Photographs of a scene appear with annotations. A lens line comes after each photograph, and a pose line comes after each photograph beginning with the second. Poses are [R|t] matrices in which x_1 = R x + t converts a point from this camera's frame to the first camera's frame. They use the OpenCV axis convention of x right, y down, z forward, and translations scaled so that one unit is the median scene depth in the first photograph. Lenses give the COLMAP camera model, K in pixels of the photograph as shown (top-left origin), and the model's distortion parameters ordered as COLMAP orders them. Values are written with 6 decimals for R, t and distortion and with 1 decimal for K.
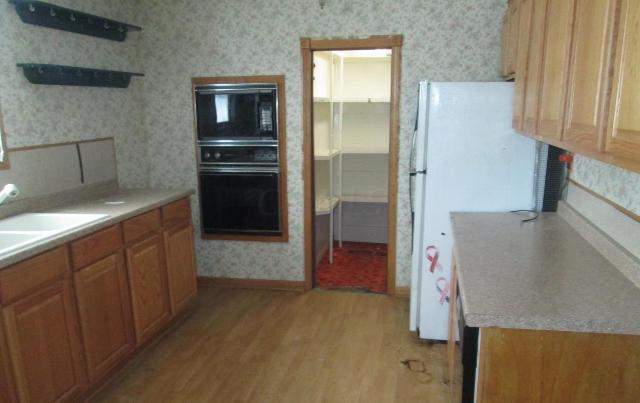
lens RADIAL K [[540.9, 0, 318.7], [0, 540.9, 202.0], [0, 0, 1]] dist [-0.030172, 0.014551]
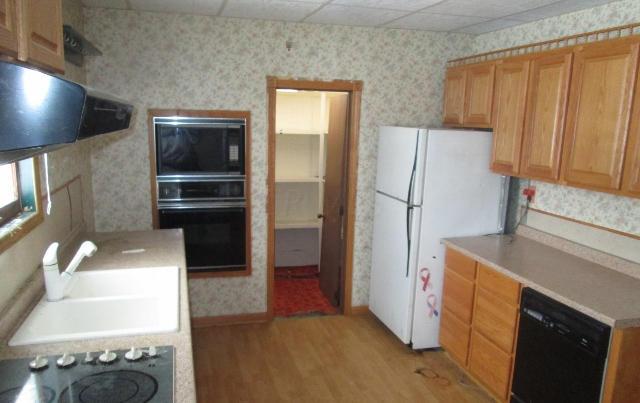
lens RADIAL K [[540.9, 0, 317.5], [0, 540.9, 201.8], [0, 0, 1]] dist [-0.030172, 0.014551]
pose [[0.898631, -0.034464, 0.437349, -0.400756], [0.045183, 0.998879, -0.014125, -0.044673], [-0.436372, 0.032454, 0.899181, 0.037338]]
